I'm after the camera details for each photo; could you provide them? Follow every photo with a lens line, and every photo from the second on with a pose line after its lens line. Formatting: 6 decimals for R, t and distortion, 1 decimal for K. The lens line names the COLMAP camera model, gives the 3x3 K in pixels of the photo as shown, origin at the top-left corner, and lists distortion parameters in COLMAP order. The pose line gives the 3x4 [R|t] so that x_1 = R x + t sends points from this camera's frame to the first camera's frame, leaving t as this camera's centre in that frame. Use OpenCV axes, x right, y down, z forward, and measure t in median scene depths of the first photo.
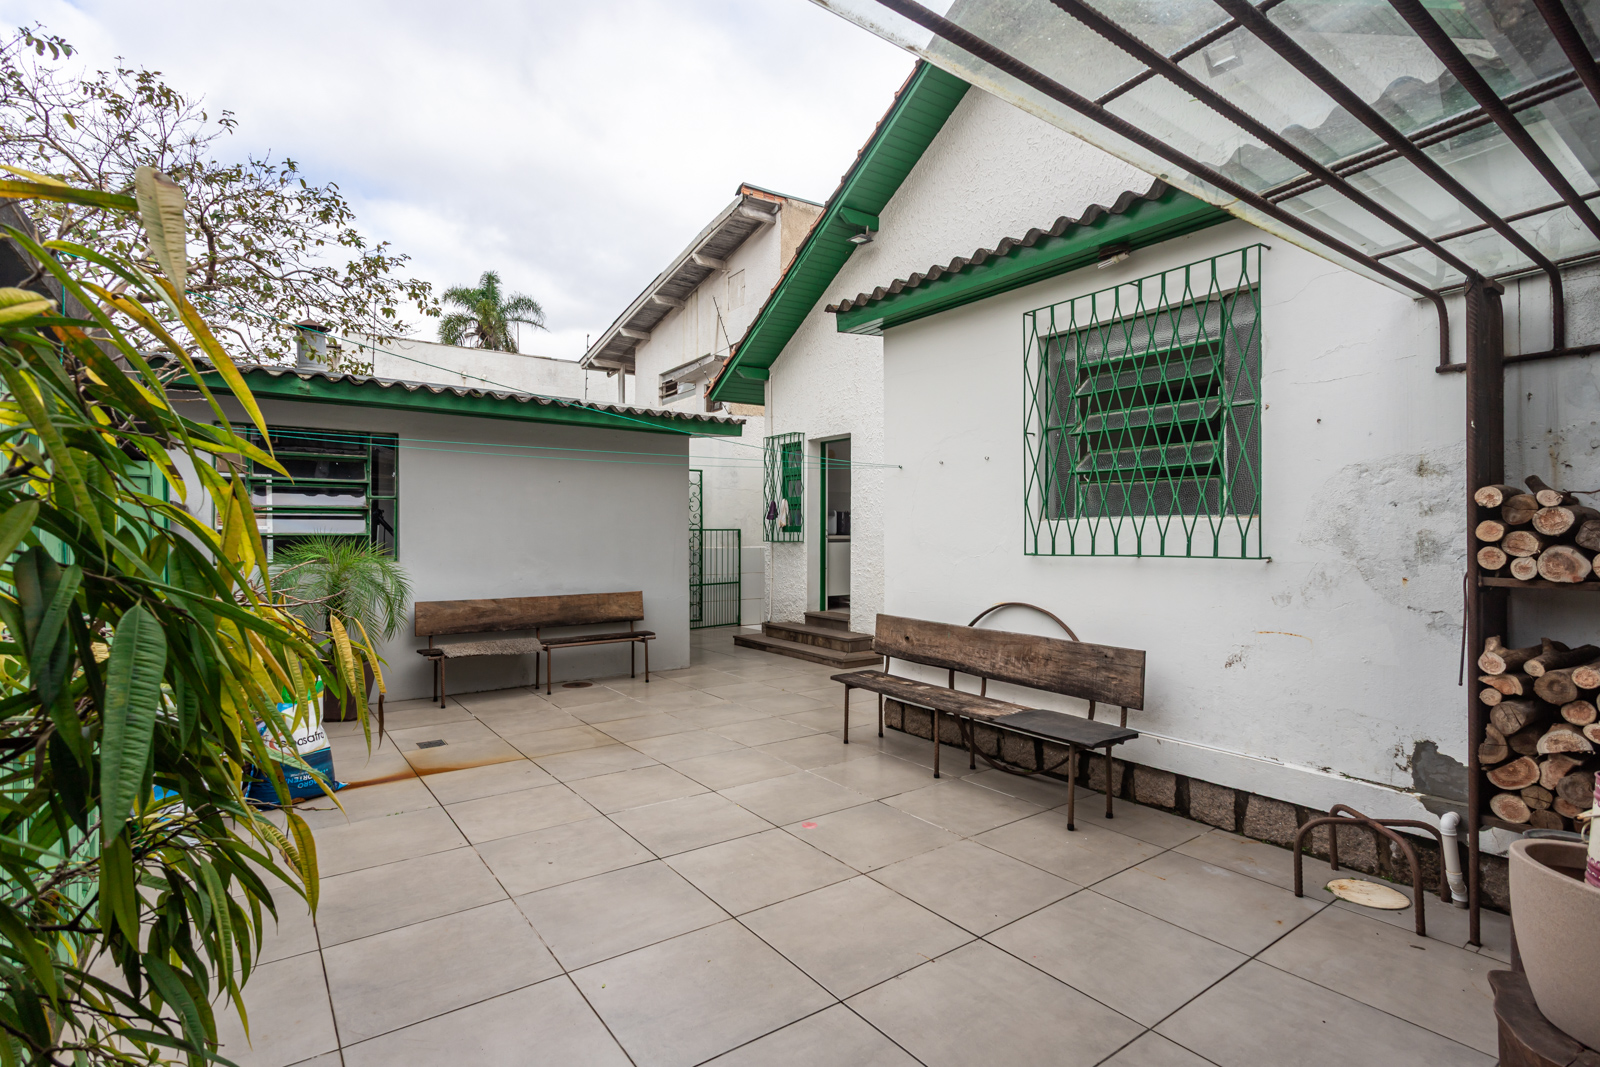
lens RADIAL K [[798.1, 0, 892.5], [0, 798.1, 526.4], [0, 0, 1]] dist [-0.000416, 0.000340]
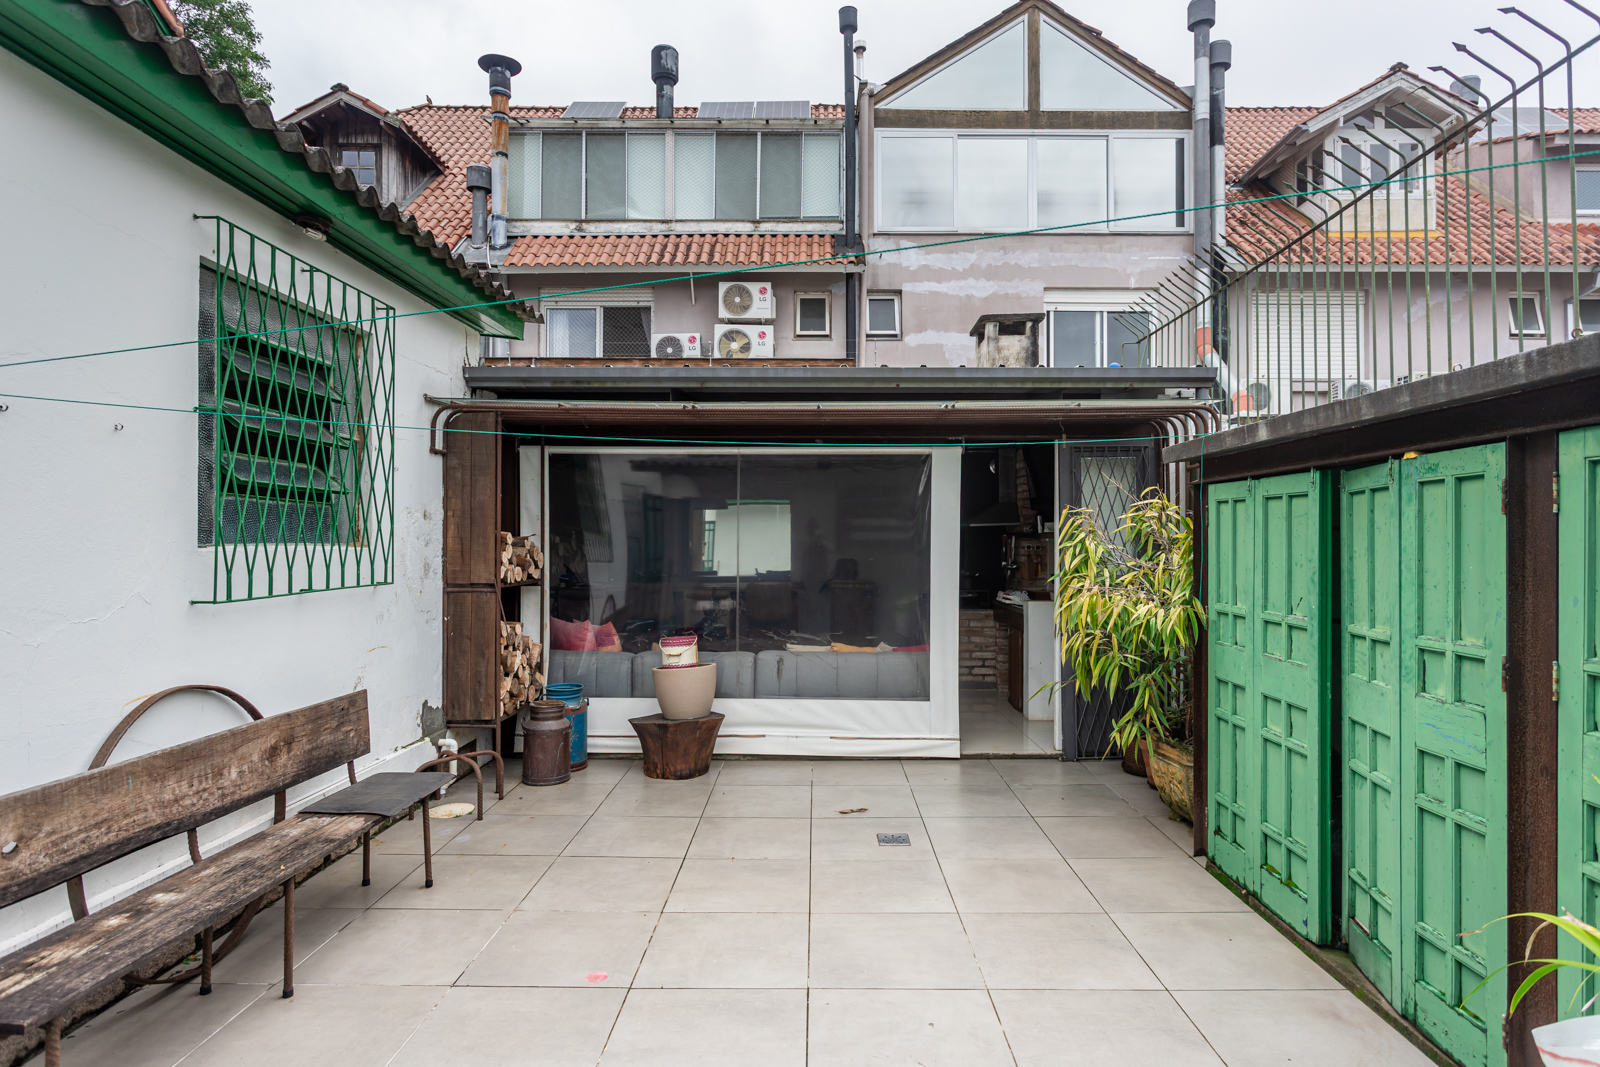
lens RADIAL K [[942.0, 0, 800.0], [0, 942.0, 533.5], [0, 0, 1]] dist [0.001346, 0.000479]
pose [[-0.764280, 0.013578, 0.644742, -0.748346], [0.001995, 0.999823, -0.018691, -0.004595], [-0.644882, -0.012999, -0.764172, 1.452630]]
